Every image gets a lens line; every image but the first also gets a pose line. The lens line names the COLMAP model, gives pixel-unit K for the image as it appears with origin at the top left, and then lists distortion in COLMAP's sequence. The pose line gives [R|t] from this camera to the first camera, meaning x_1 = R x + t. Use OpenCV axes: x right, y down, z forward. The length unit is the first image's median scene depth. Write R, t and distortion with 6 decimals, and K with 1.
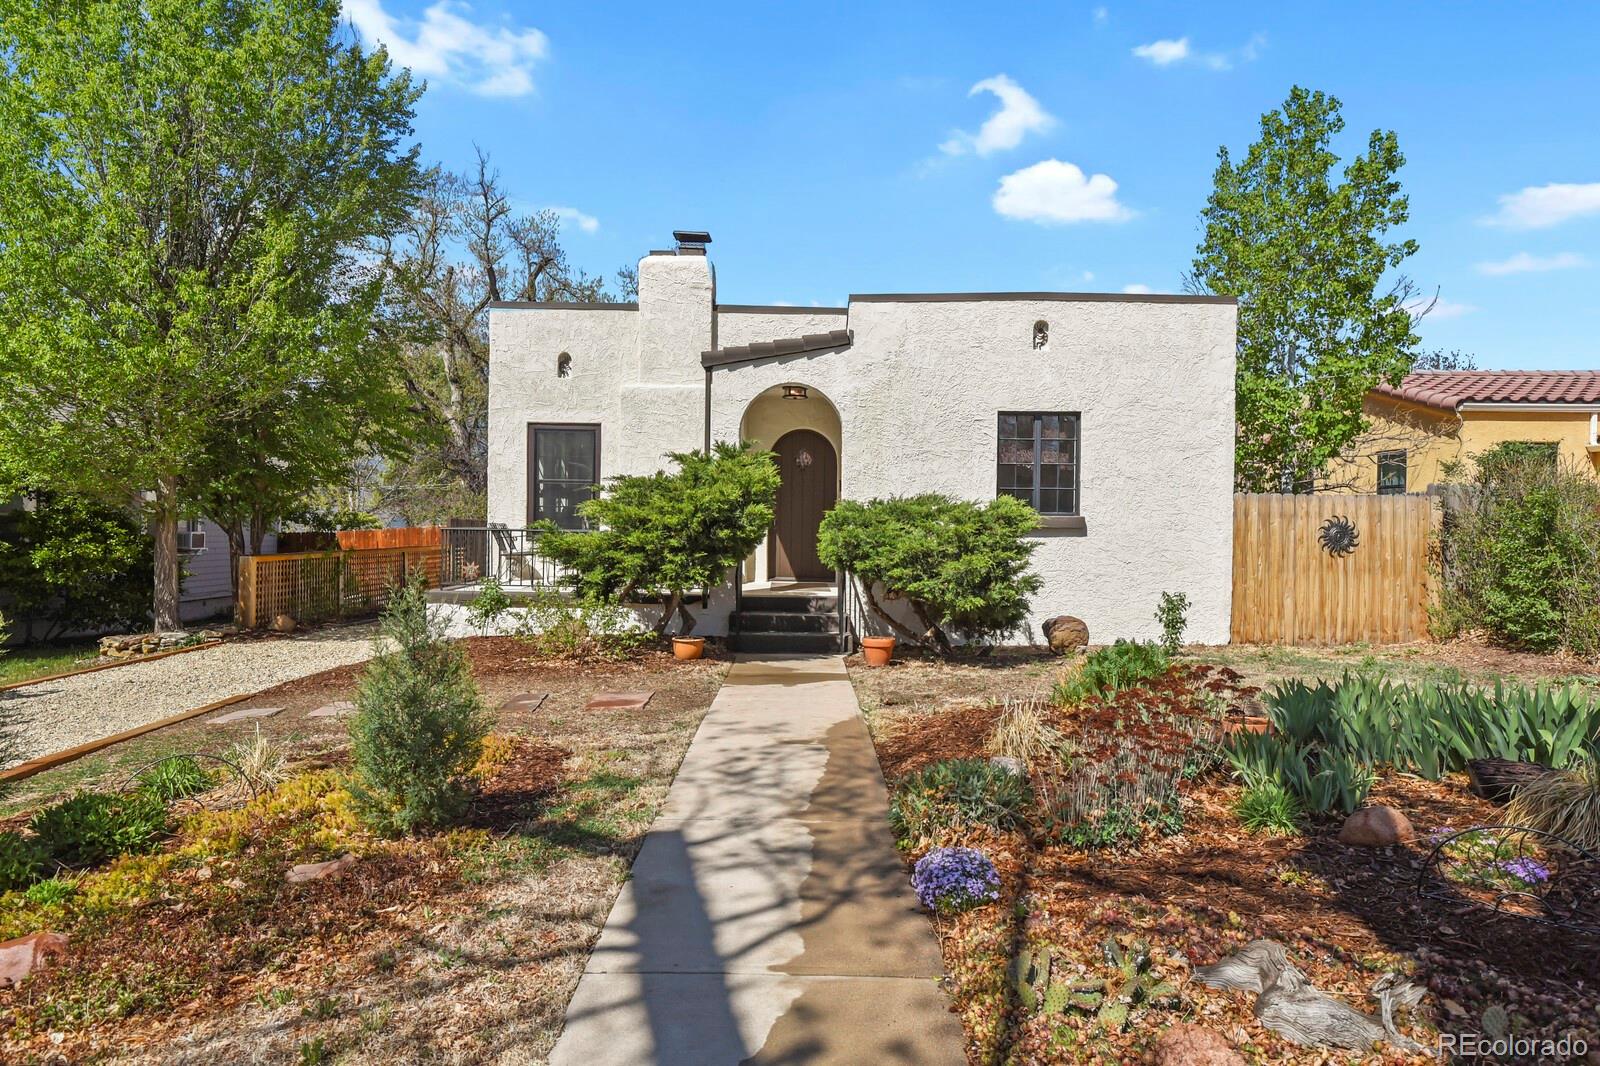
lens RADIAL K [[1013.5, 0, 797.8], [0, 1013.5, 529.6], [0, 0, 1]] dist [0.026590, 0.003241]
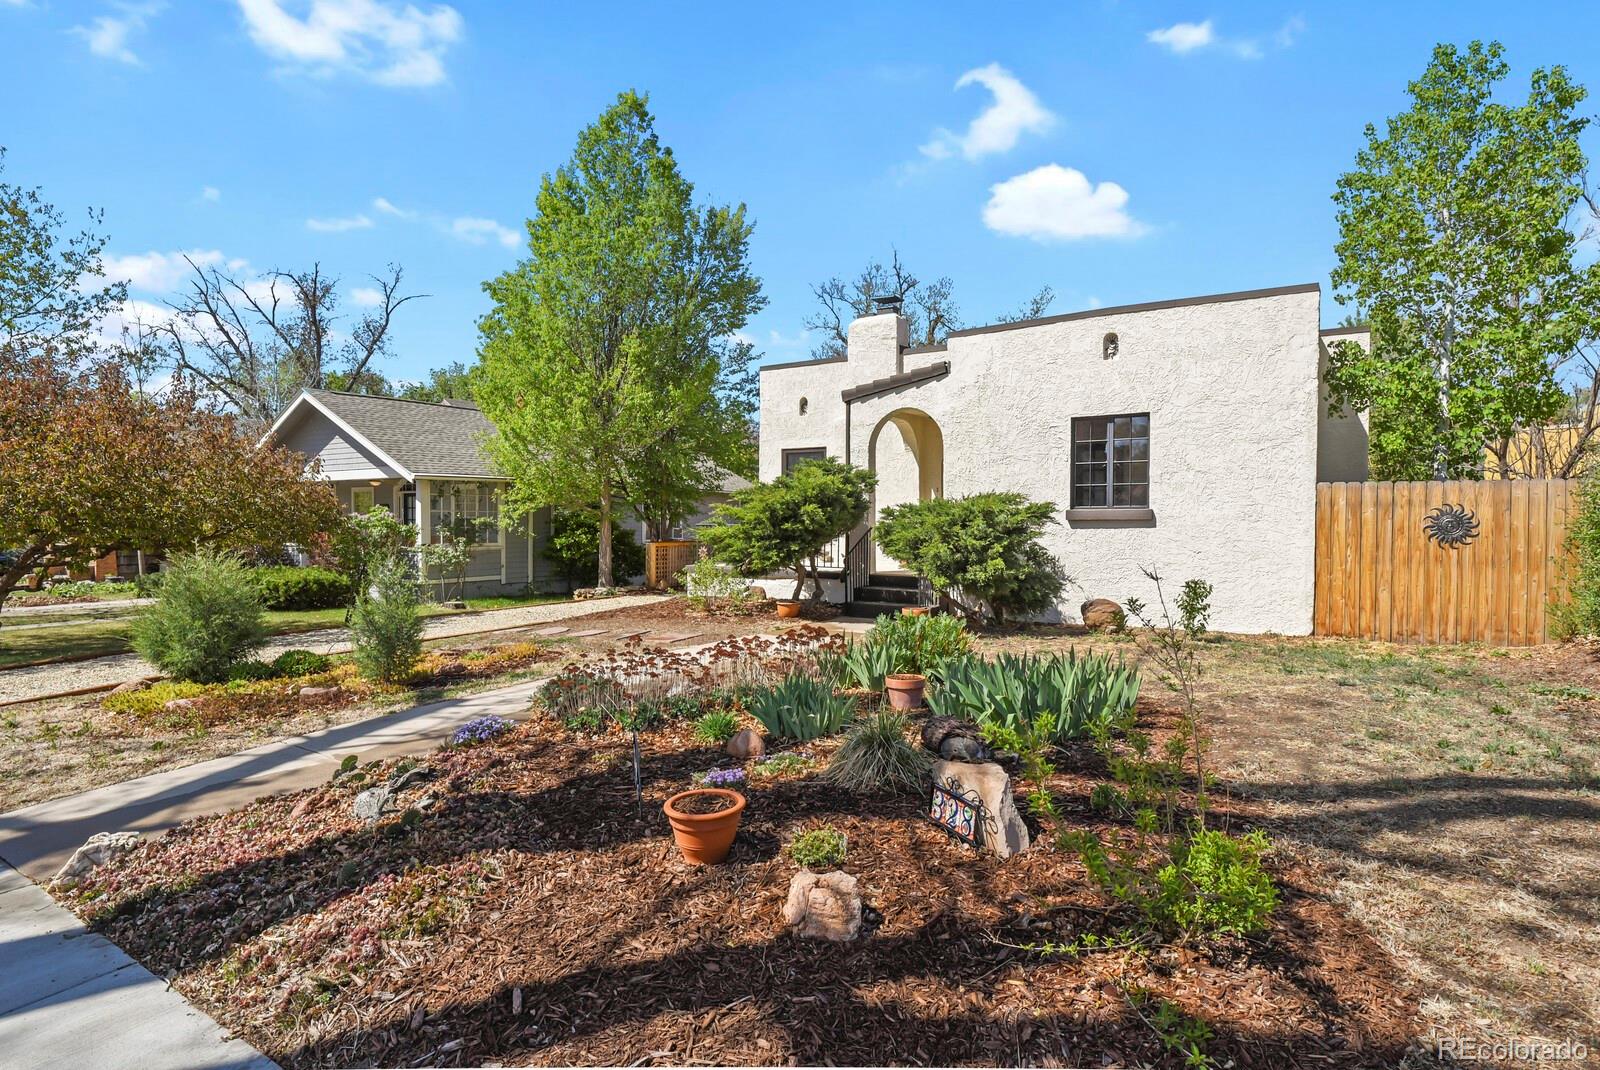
lens RADIAL K [[812.7, 0, 795.6], [0, 812.7, 534.1], [0, 0, 1]] dist [-0.003310, -0.000604]
pose [[0.839505, 0.000130, -0.543352, 0.430884], [0.004005, 0.999971, 0.006427, 0.006863], [0.543337, -0.007572, 0.839480, 0.066449]]
